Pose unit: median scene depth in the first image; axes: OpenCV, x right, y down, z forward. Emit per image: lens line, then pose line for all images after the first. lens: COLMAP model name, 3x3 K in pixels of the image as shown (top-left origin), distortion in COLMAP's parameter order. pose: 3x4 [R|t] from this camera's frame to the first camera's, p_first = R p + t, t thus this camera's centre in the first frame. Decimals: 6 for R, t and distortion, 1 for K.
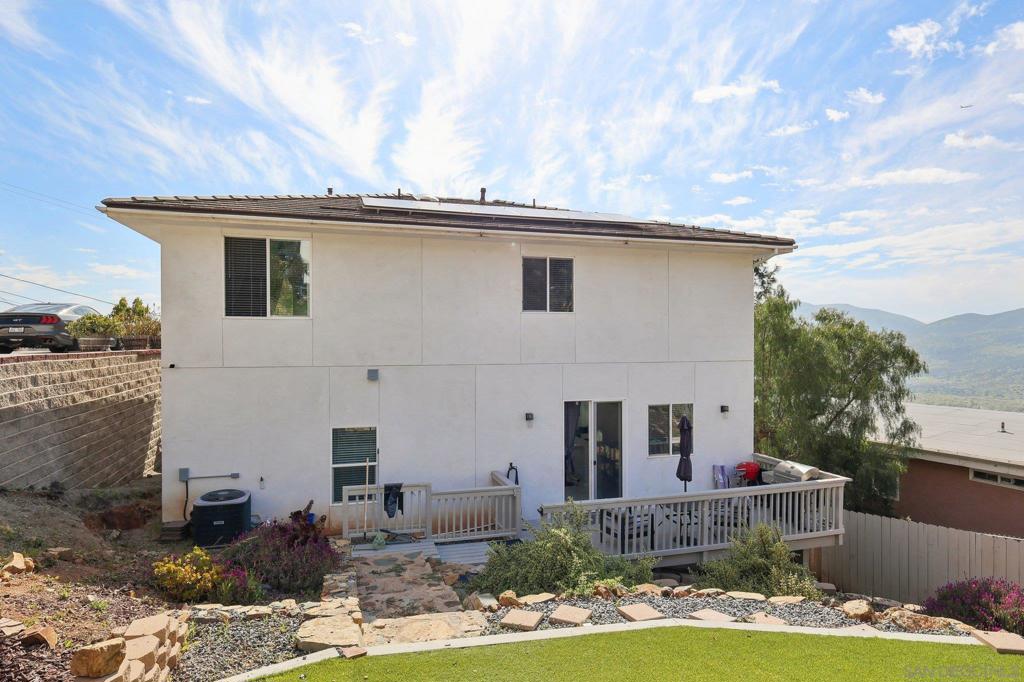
lens RADIAL K [[601.9, 0, 524.4], [0, 601.9, 350.8], [0, 0, 1]] dist [0.005823, -0.001041]
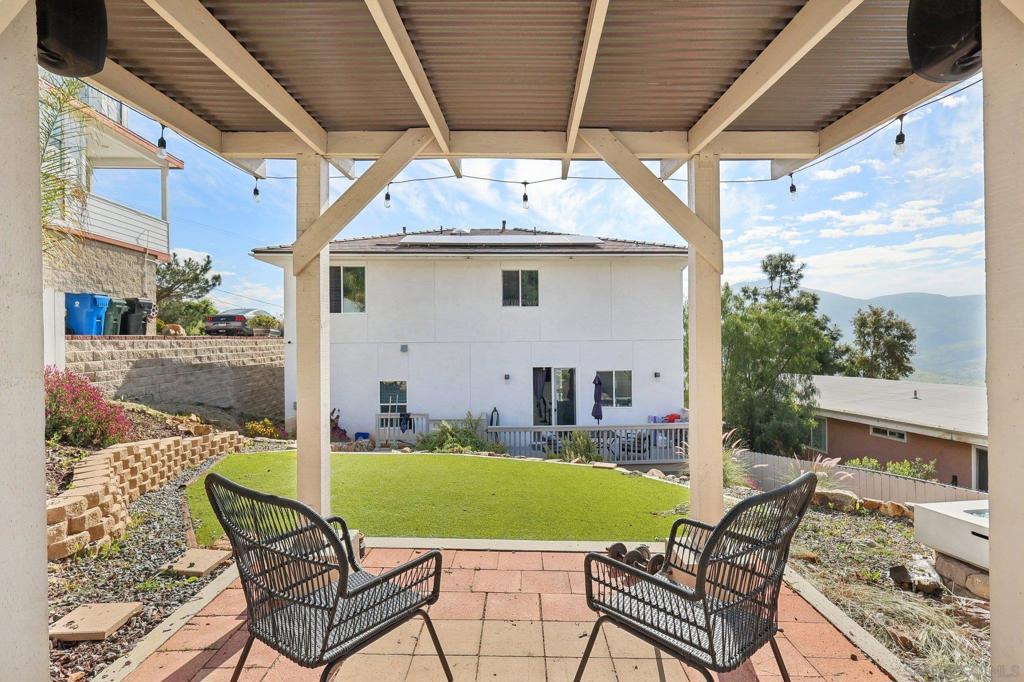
lens RADIAL K [[527.9, 0, 512.7], [0, 527.9, 344.0], [0, 0, 1]] dist [0.004380, 0.002252]
pose [[0.972282, -0.005640, -0.233741, 0.315531], [0.005201, 0.999983, -0.002494, 0.030025], [0.233752, 0.001209, 0.972296, -0.261310]]
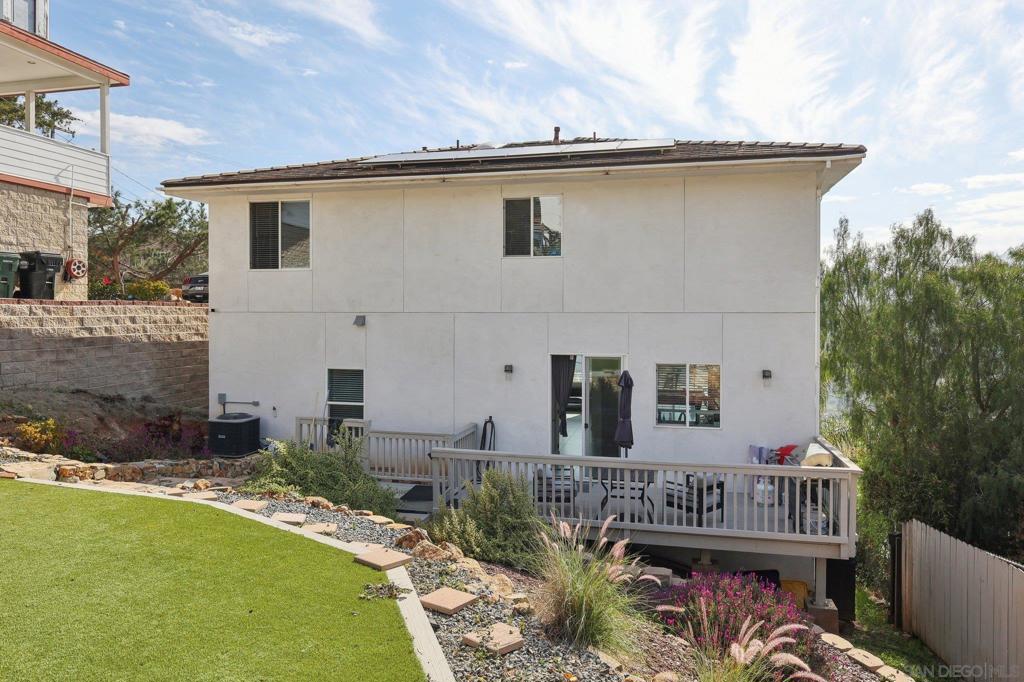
lens RADIAL K [[712.2, 0, 508.4], [0, 712.2, 332.2], [0, 0, 1]] dist [0.000187, -0.002939]
pose [[0.855931, 0.014664, -0.516882, 0.557360], [-0.010373, 0.999884, 0.011190, 0.038200], [0.516986, -0.004216, 0.855983, 0.046462]]
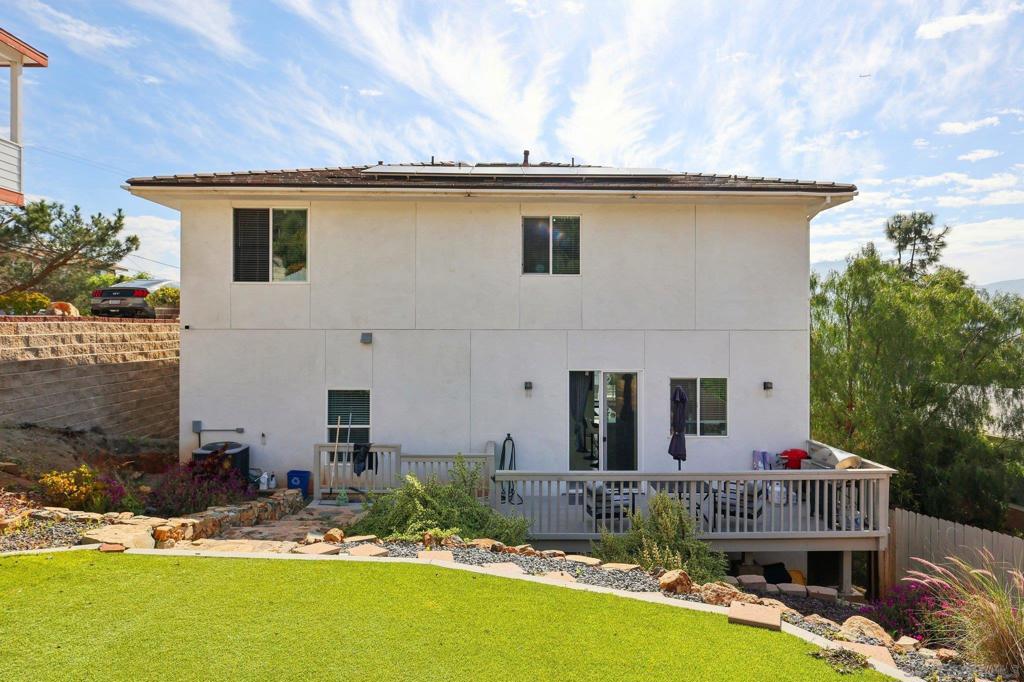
lens RADIAL K [[656.7, 0, 525.3], [0, 656.7, 335.7], [0, 0, 1]] dist [0.003622, -0.014046]
pose [[0.964369, 0.004340, -0.264524, 0.263619], [-0.005935, 0.999969, -0.005230, 0.034636], [0.264493, 0.006614, 0.964365, 0.005792]]
